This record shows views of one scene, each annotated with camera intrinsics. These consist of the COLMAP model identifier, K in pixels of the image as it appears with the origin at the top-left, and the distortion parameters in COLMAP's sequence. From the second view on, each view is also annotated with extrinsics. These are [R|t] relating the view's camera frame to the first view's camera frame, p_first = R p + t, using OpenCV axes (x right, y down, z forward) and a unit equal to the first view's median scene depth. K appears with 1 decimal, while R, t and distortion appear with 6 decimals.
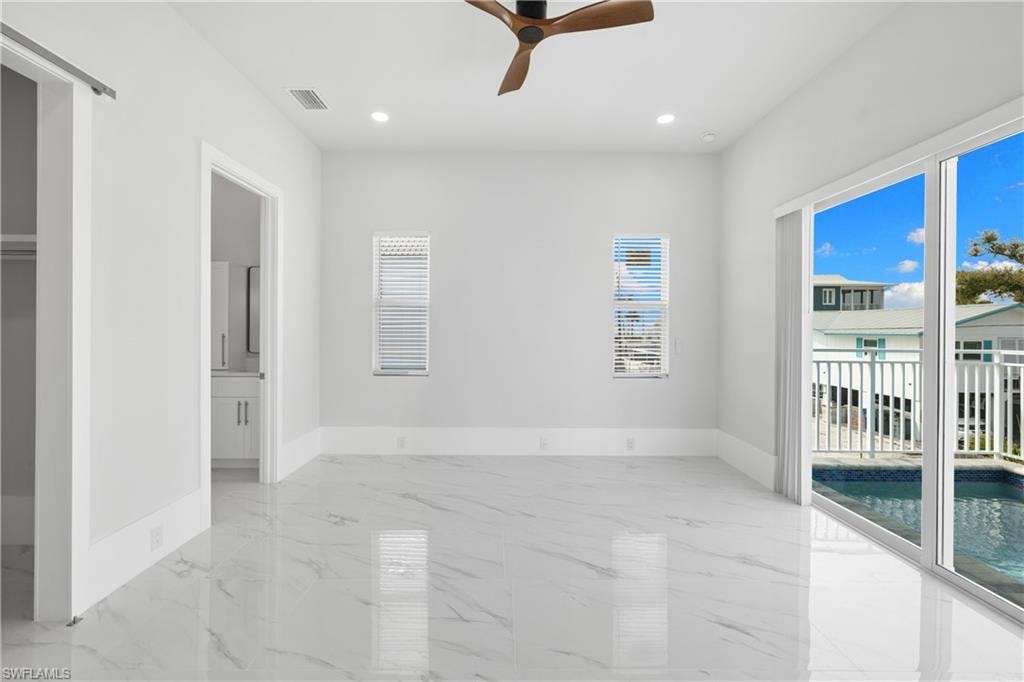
lens RADIAL K [[433.6, 0, 508.0], [0, 433.6, 335.1], [0, 0, 1]] dist [-0.001428, -0.000418]
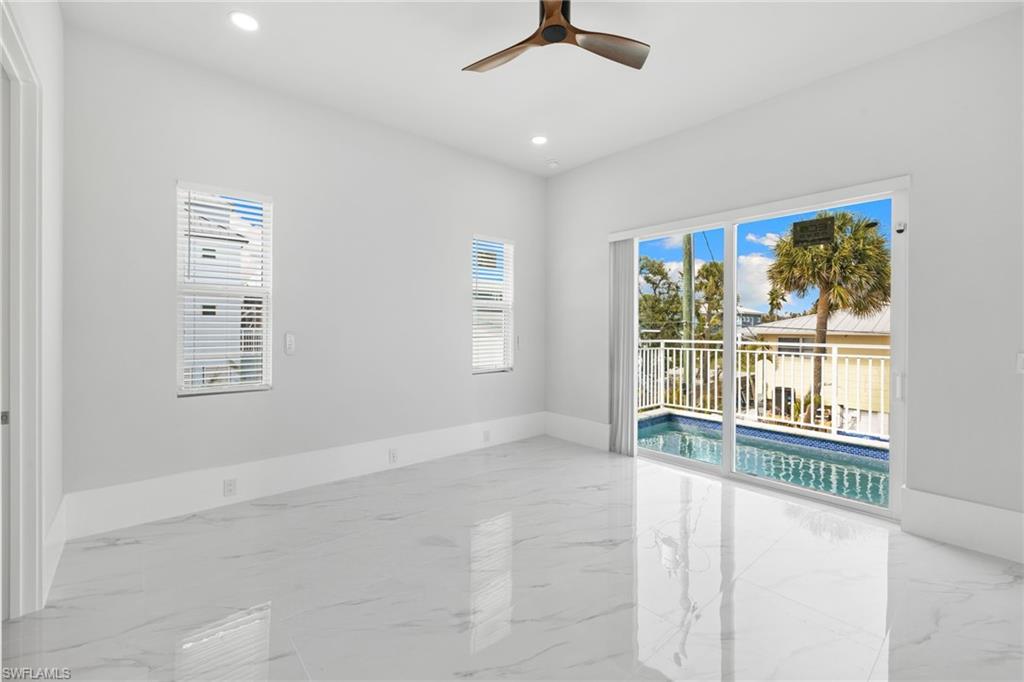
lens RADIAL K [[433.6, 0, 514.2], [0, 433.6, 333.2], [0, 0, 1]] dist [-0.001428, -0.000418]
pose [[0.750406, -0.008081, 0.660928, -0.367226], [0.006468, 0.999967, 0.004884, -0.002848], [-0.660946, 0.000610, 0.750434, 0.166499]]
